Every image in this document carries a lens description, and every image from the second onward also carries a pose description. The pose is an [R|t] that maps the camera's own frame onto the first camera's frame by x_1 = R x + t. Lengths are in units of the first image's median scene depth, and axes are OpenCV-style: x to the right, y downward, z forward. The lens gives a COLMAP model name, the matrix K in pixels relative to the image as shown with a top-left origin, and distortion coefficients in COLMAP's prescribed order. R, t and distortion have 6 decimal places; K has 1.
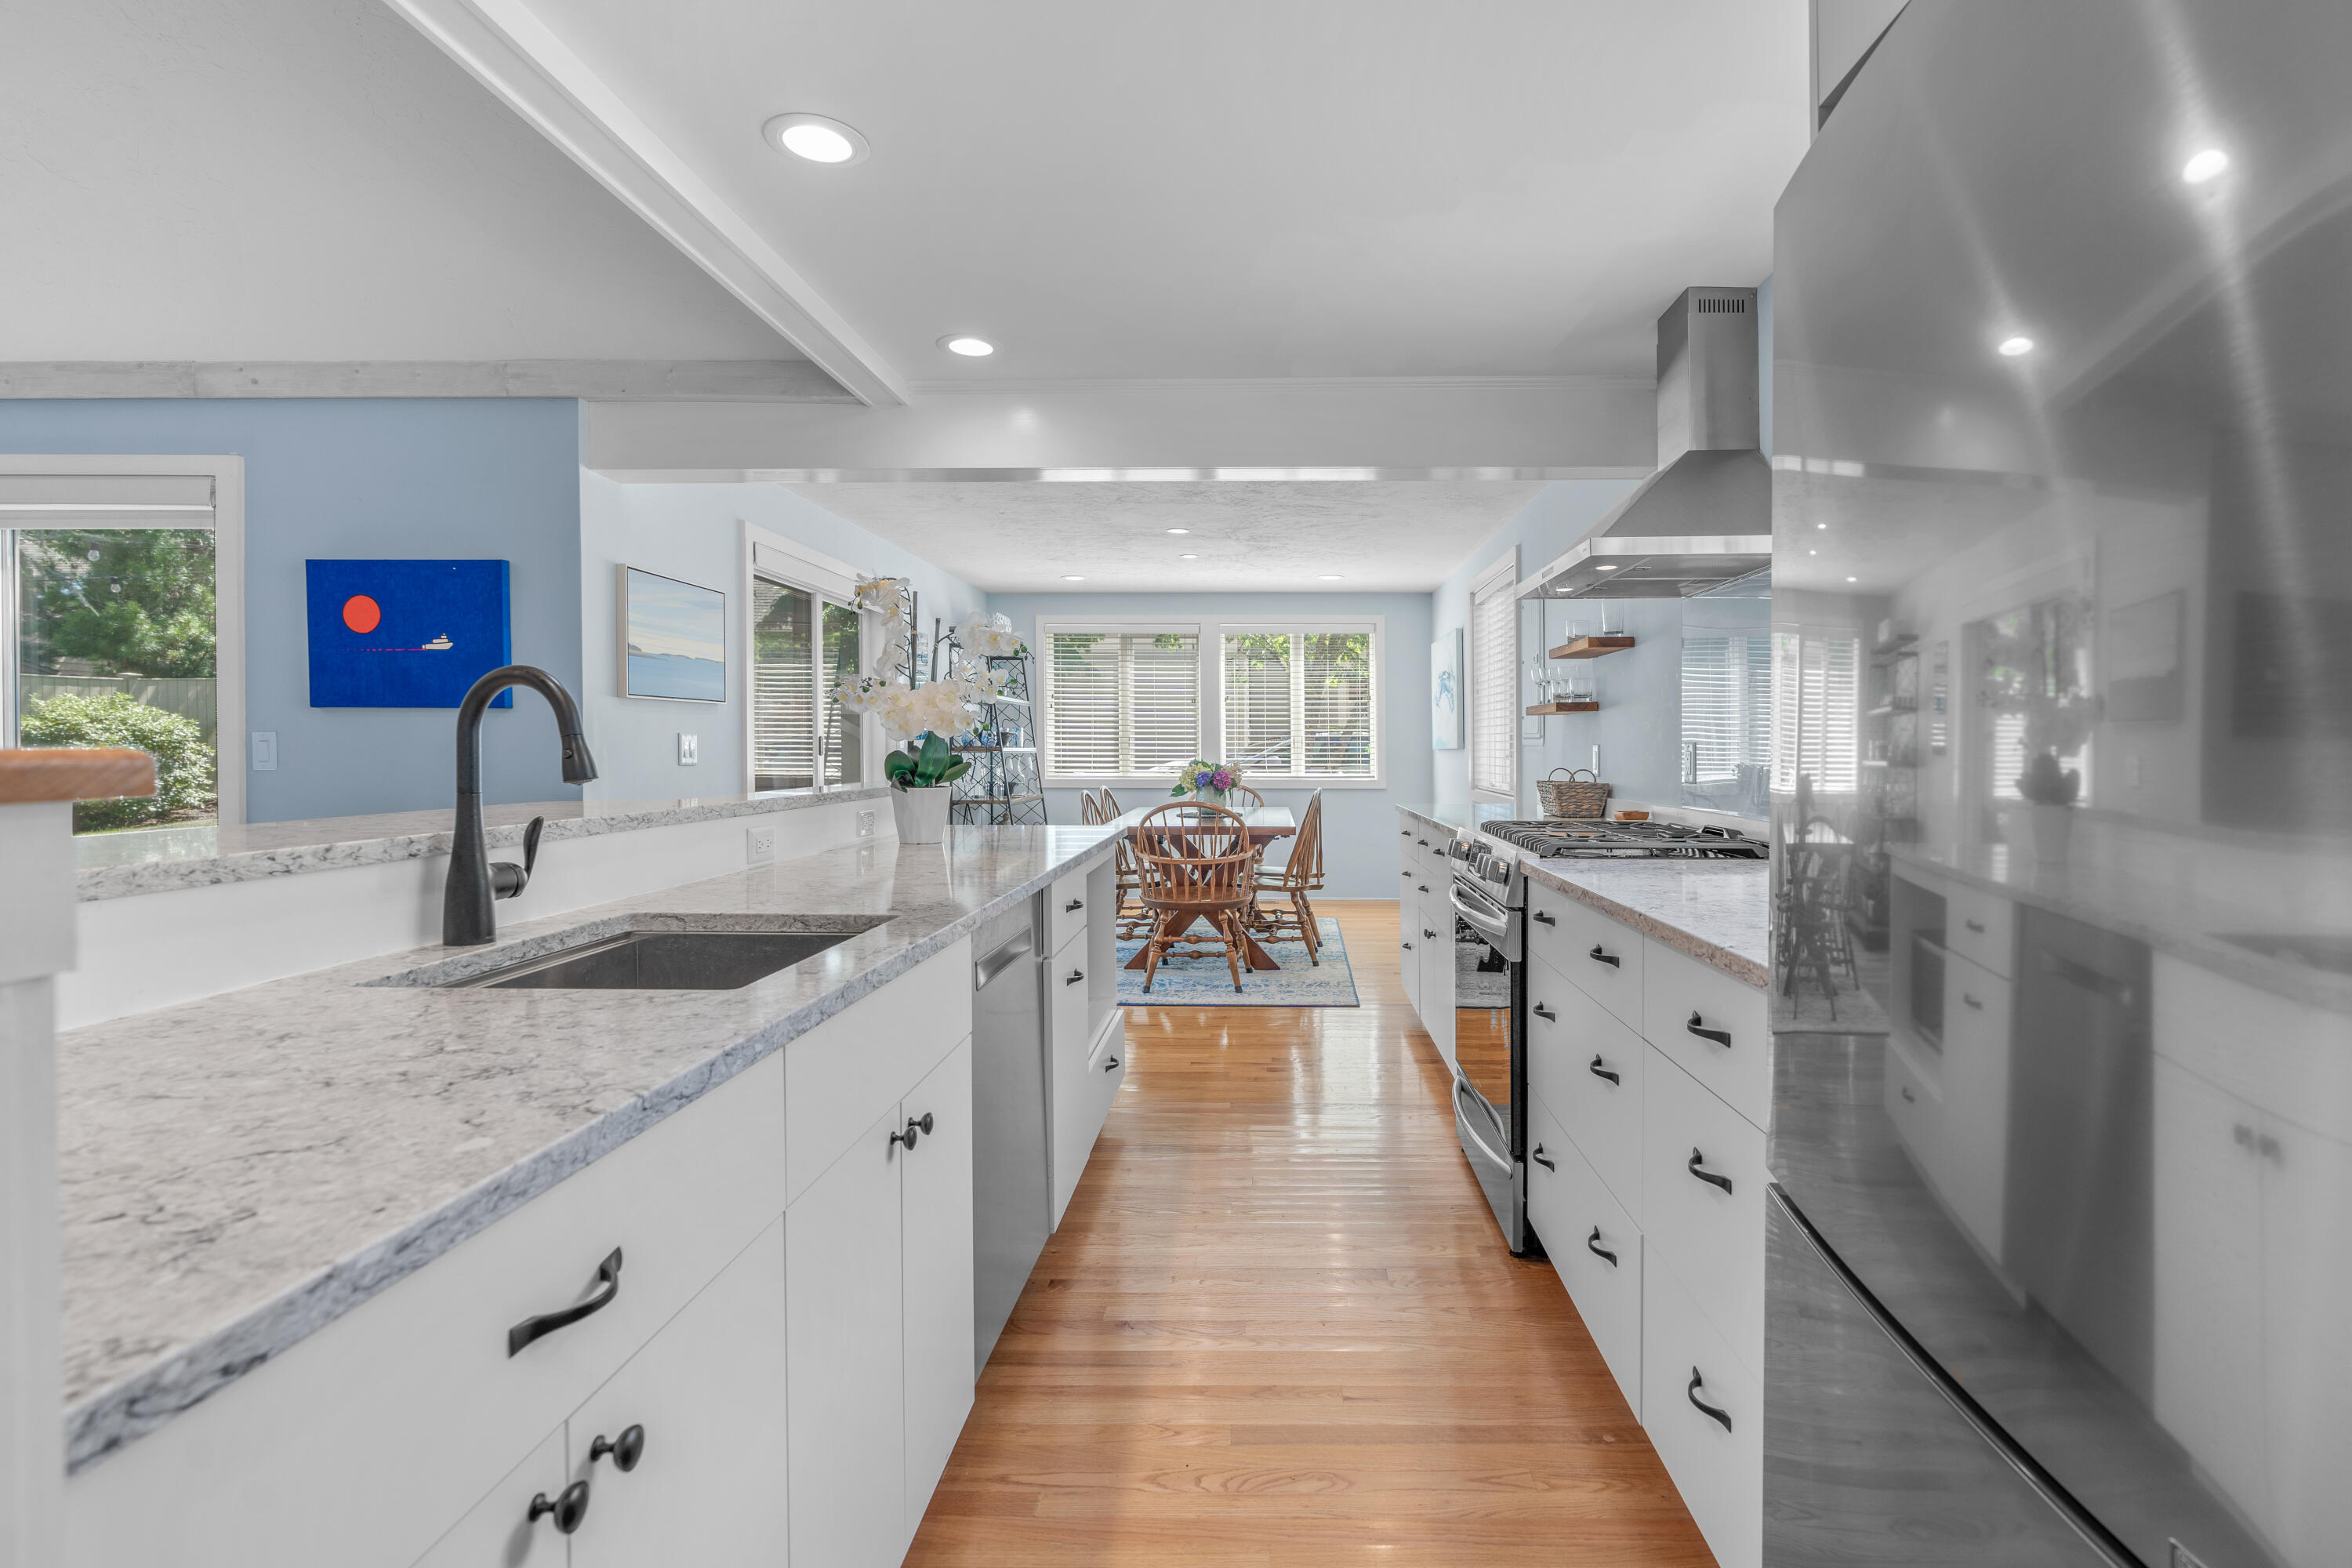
lens RADIAL K [[1120.7, 0, 1224.3], [0, 1120.7, 724.8], [0, 0, 1]] dist [-0.003559, -0.000097]
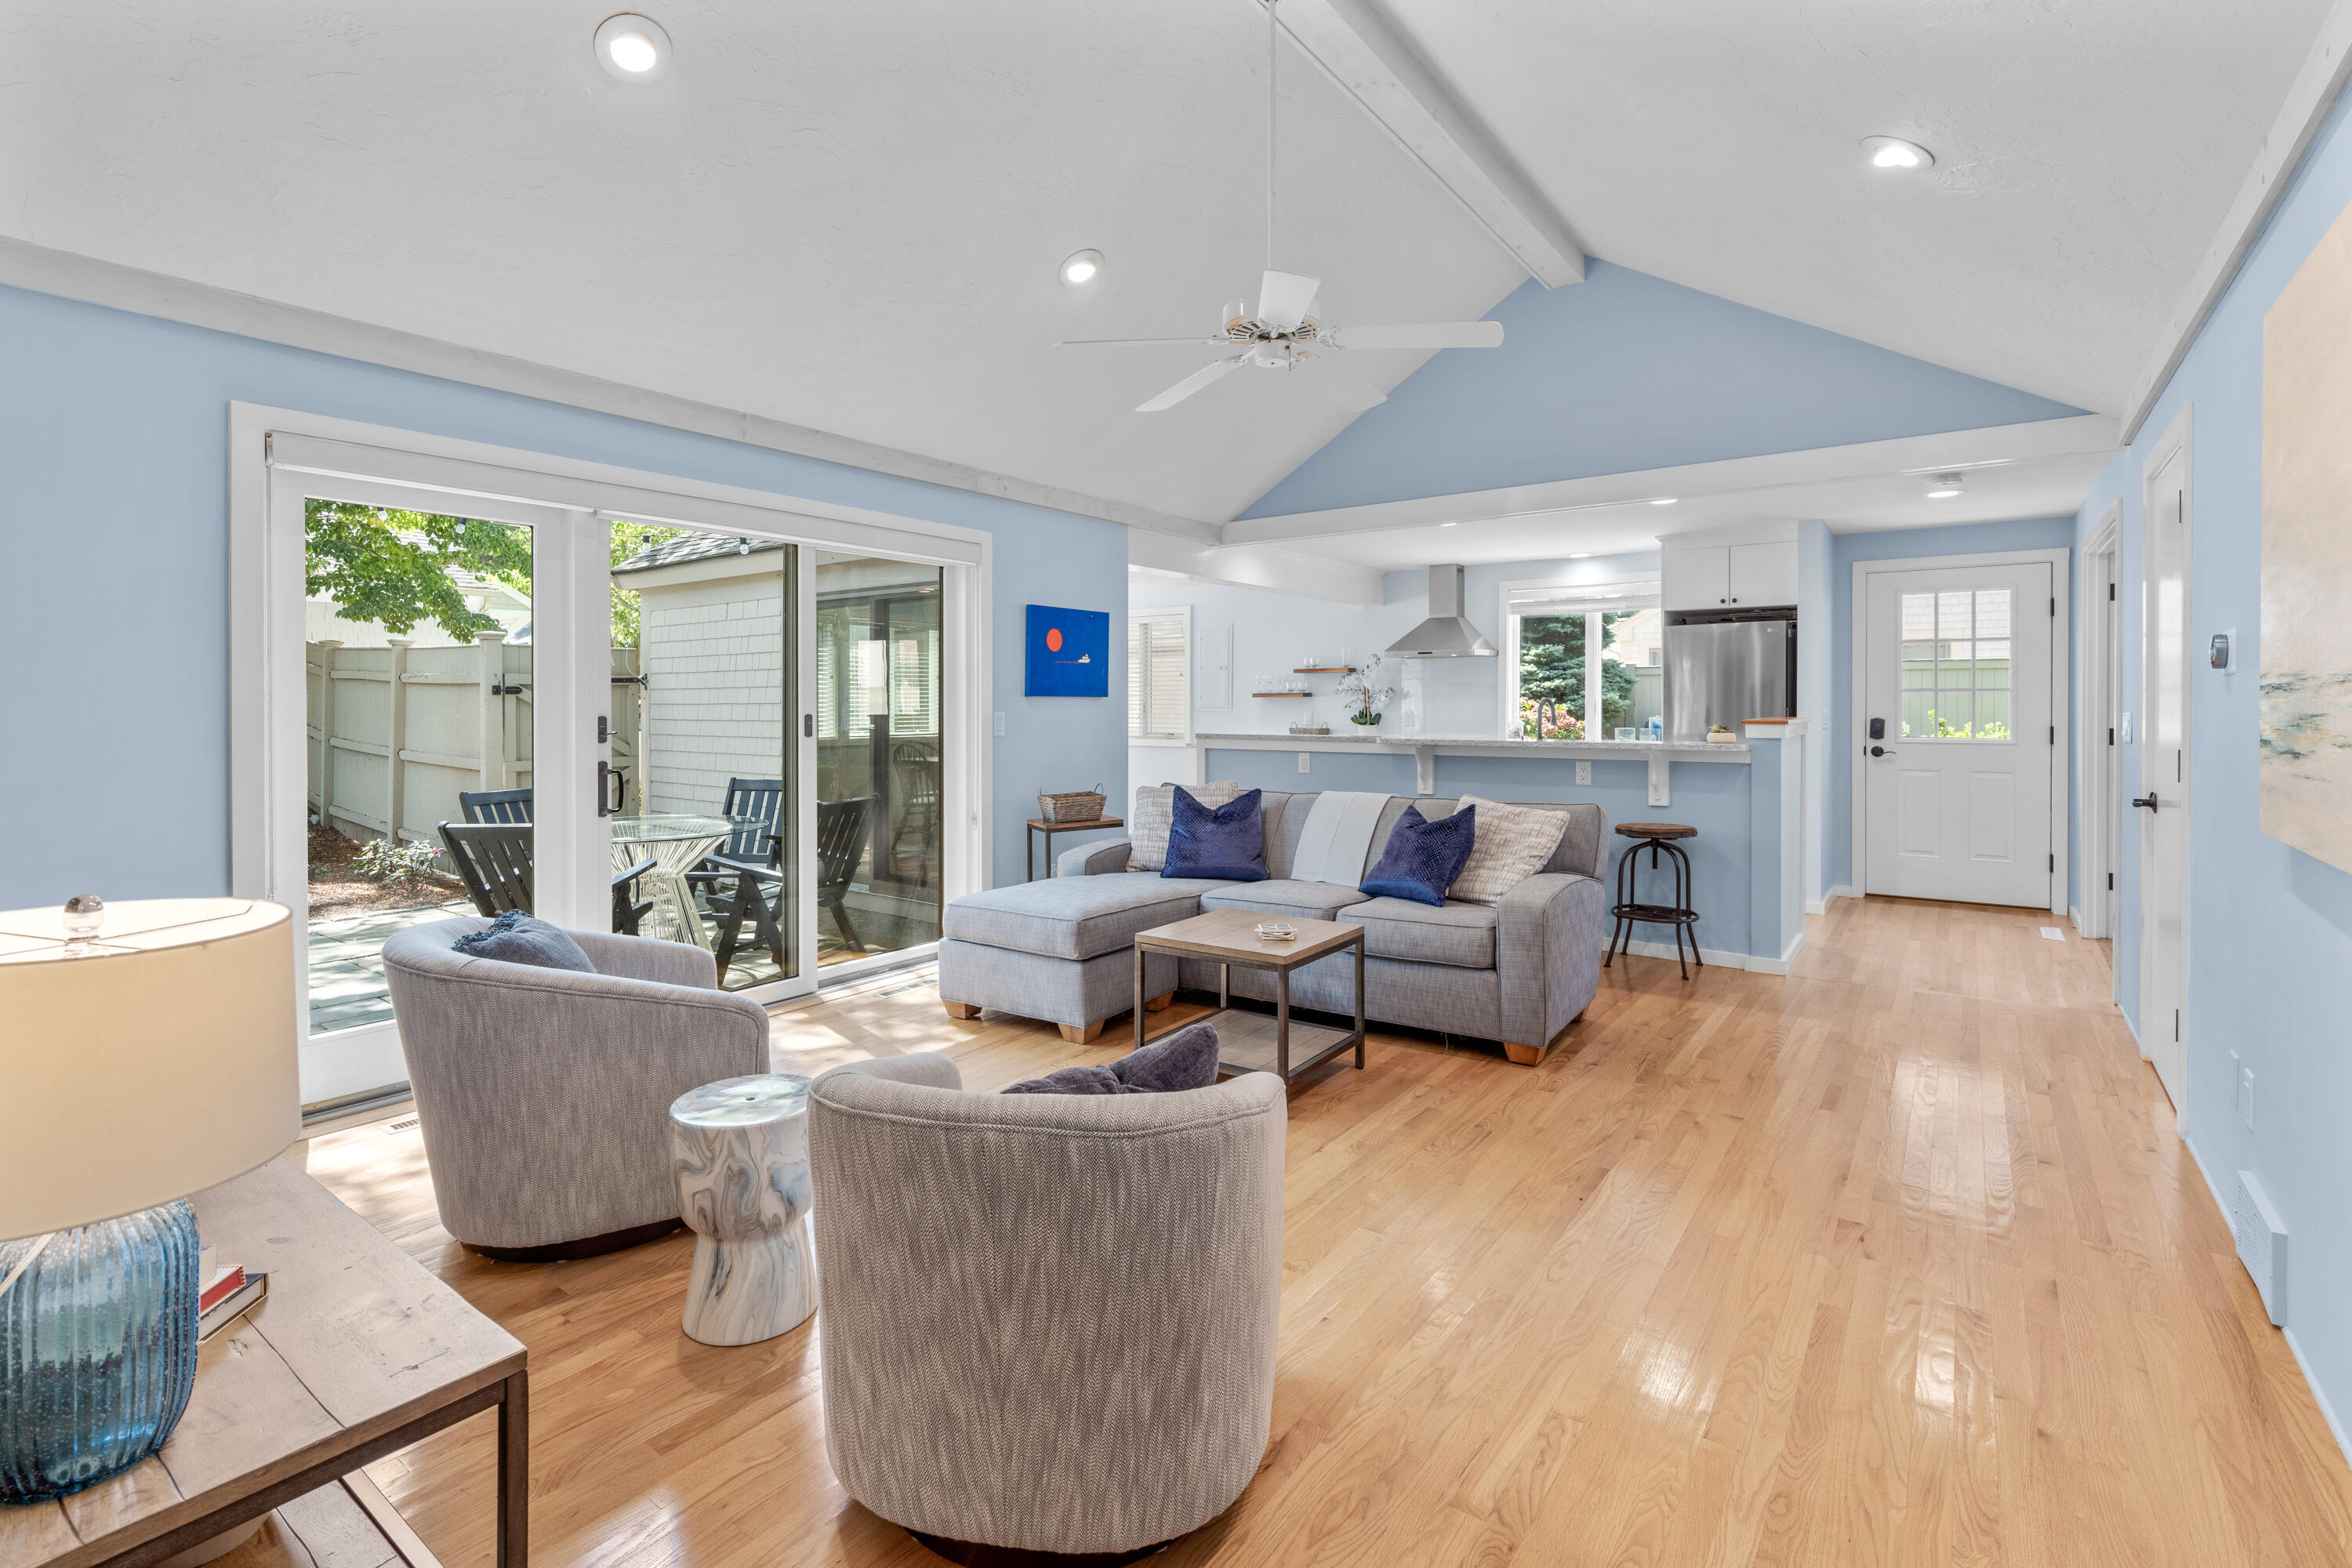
lens RADIAL K [[1077.4, 0, 1183.4], [0, 1077.4, 702.6], [0, 0, 1]] dist [0.001097, 0.000459]
pose [[0.575995, -0.001189, 0.817452, -1.954405], [-0.013127, 0.999857, 0.010704, -0.025735], [-0.817348, -0.016896, 0.575897, -0.078690]]
